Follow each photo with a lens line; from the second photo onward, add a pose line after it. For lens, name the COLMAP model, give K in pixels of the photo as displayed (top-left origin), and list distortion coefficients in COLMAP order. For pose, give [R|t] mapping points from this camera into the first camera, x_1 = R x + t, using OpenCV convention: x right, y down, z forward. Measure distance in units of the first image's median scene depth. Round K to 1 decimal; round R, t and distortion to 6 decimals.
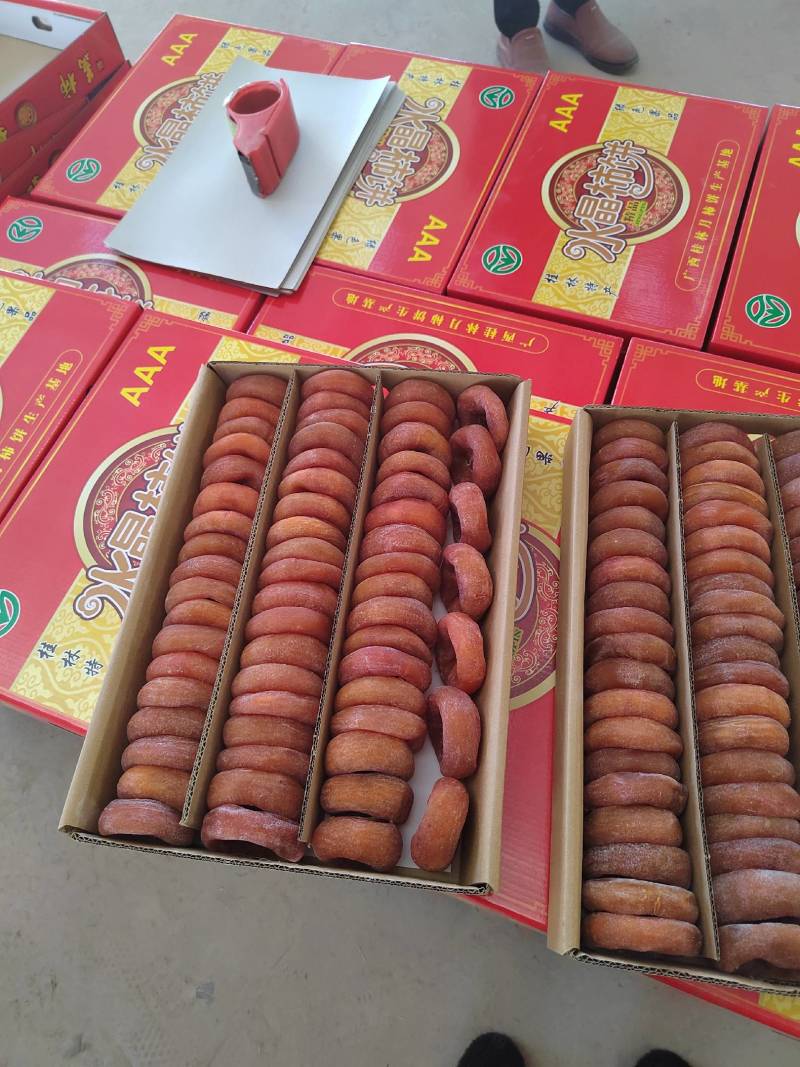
lens RADIAL K [[726.4, 0, 400.0], [0, 726.4, 533.5], [0, 0, 1]] dist [0.010343, -0.013299]
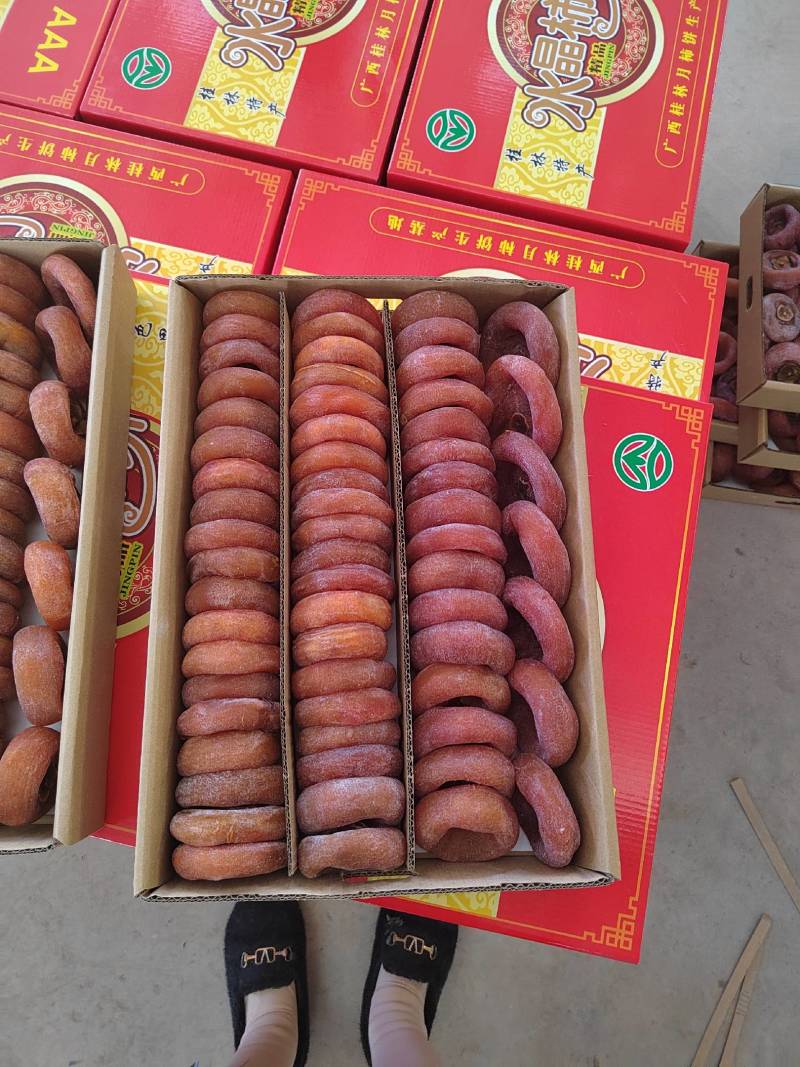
lens RADIAL K [[726.4, 0, 400.0], [0, 726.4, 533.5], [0, 0, 1]] dist [0.010343, -0.013299]
pose [[0.981414, -0.118041, 0.151306, 0.326476], [0.078746, 0.966721, 0.243413, -0.070038], [-0.175003, -0.226974, 0.958048, 0.076016]]
